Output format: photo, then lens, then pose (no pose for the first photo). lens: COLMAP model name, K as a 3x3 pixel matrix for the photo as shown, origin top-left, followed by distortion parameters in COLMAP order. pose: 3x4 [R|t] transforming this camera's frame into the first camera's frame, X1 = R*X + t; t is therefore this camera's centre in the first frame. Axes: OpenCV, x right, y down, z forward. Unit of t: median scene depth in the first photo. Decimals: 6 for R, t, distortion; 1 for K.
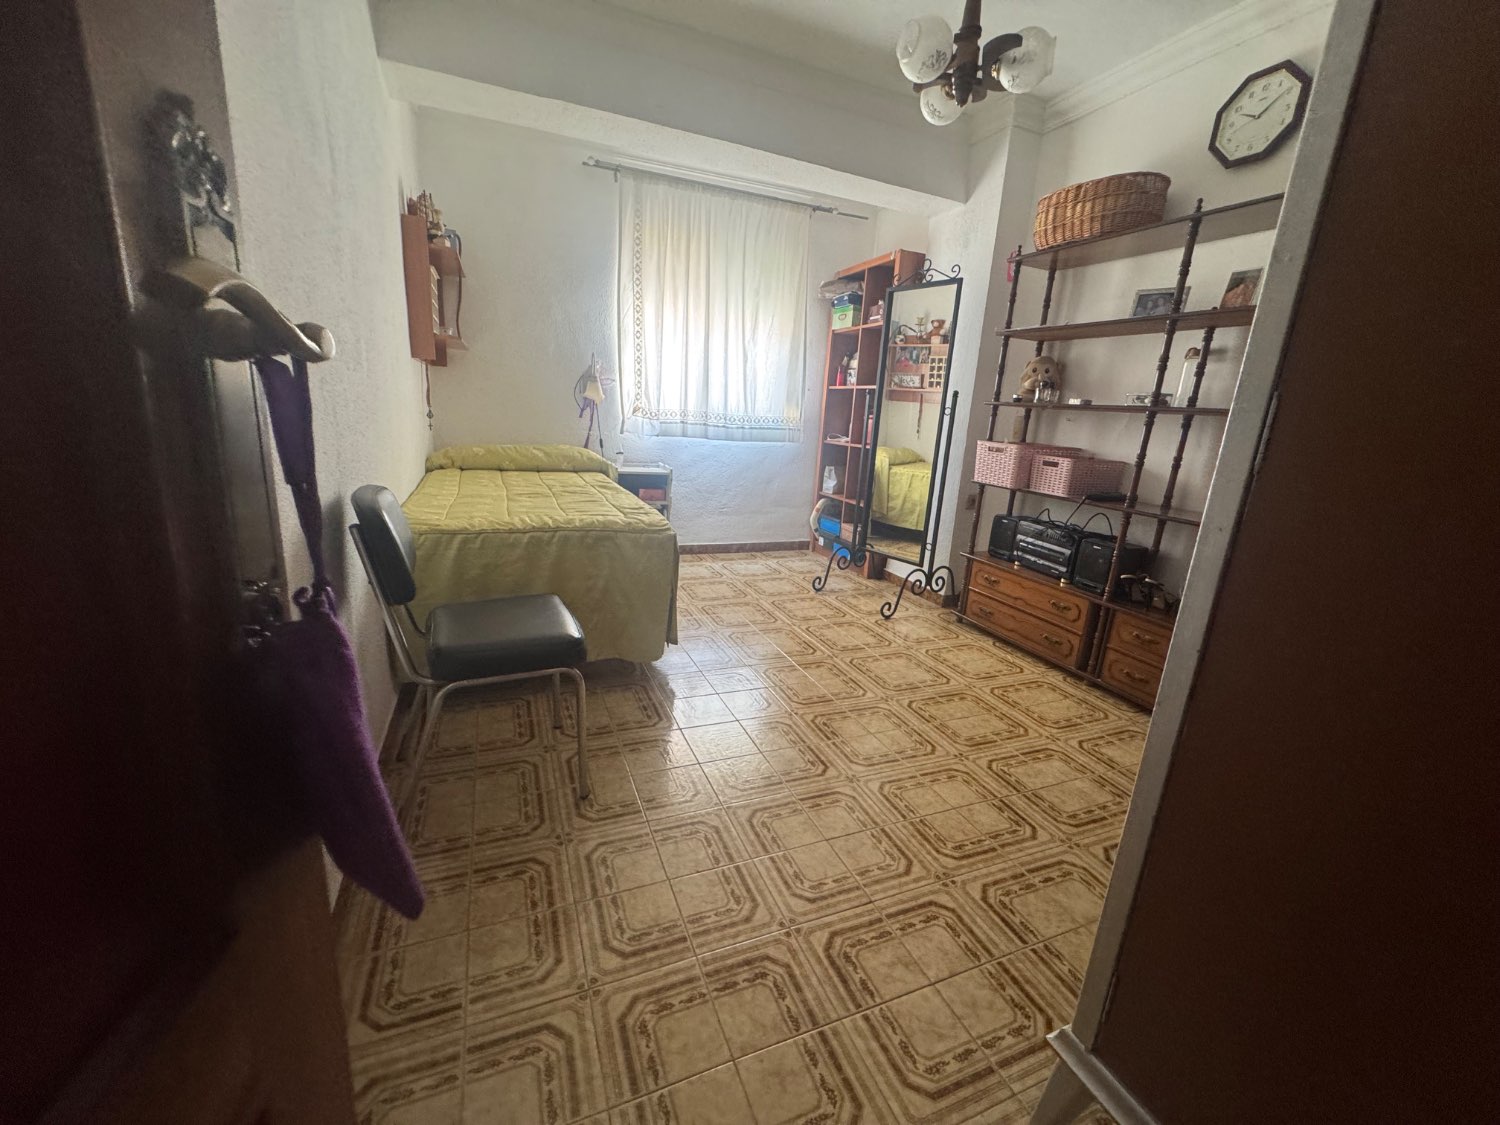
lens RADIAL K [[605.6, 0, 748.2], [0, 605.6, 559.5], [0, 0, 1]] dist [-0.001020, 0.000075]
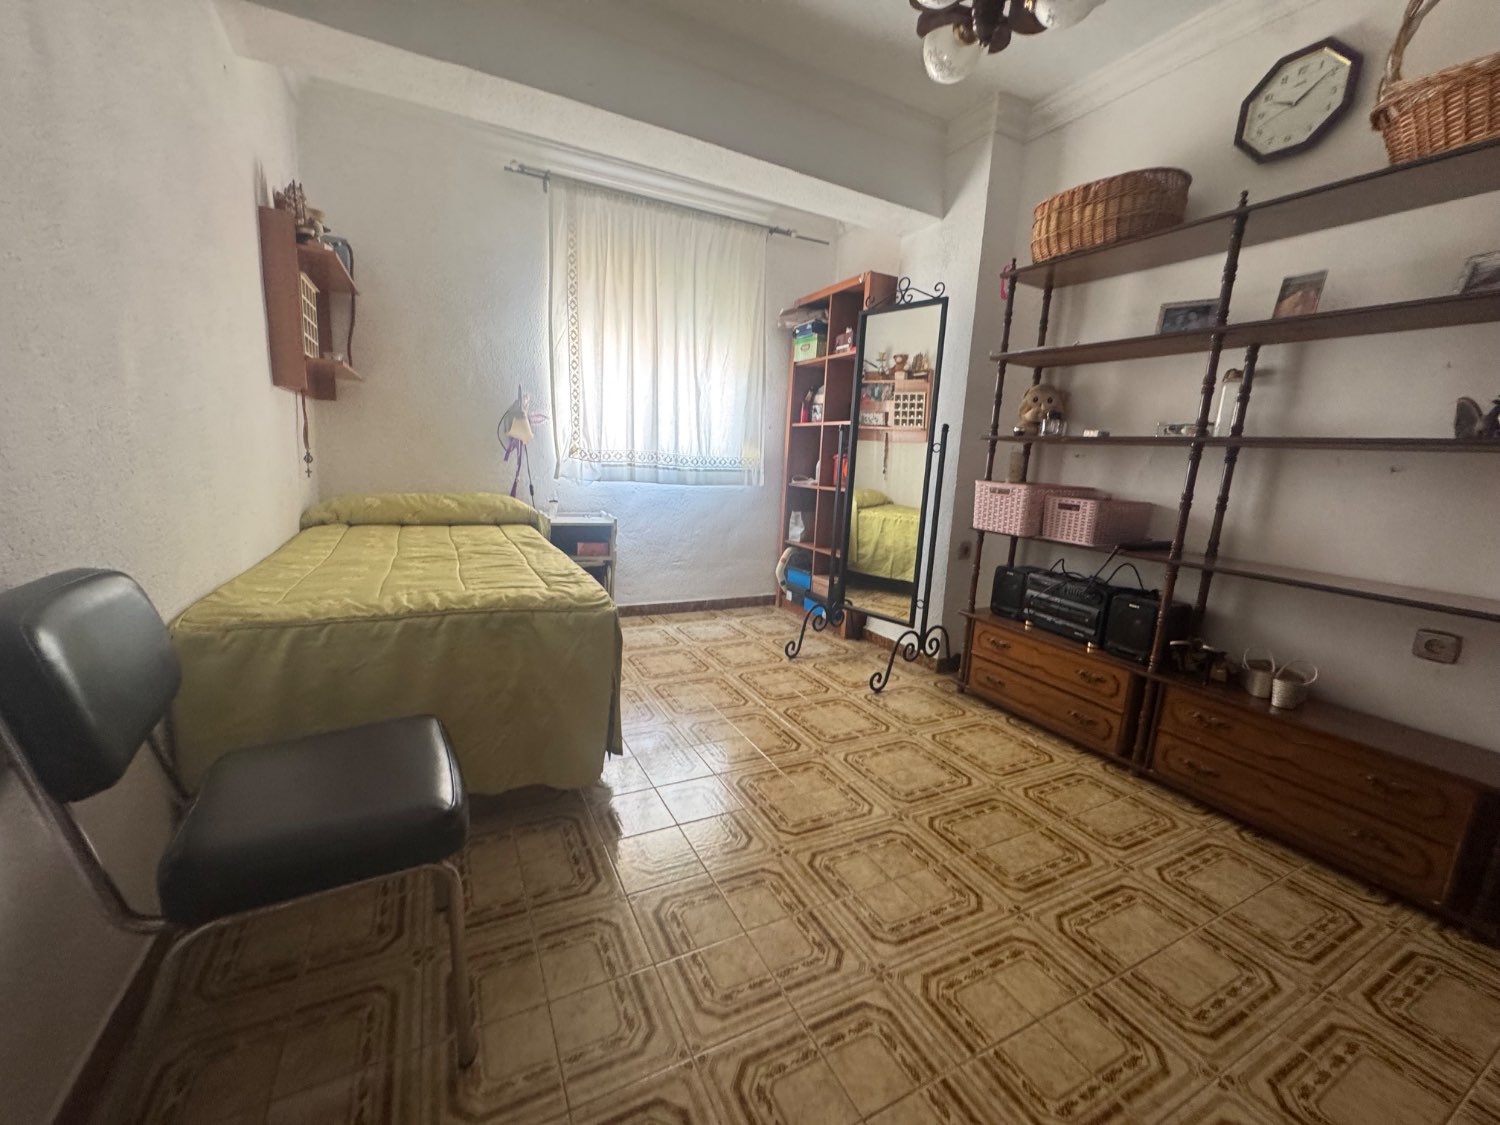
lens RADIAL K [[605.6, 0, 748.2], [0, 605.6, 559.5], [0, 0, 1]] dist [-0.001020, 0.000075]
pose [[0.996565, -0.024199, 0.079205, -0.011884], [0.029606, 0.997259, -0.067810, -0.036491], [-0.077347, 0.069922, 0.994549, 0.180455]]
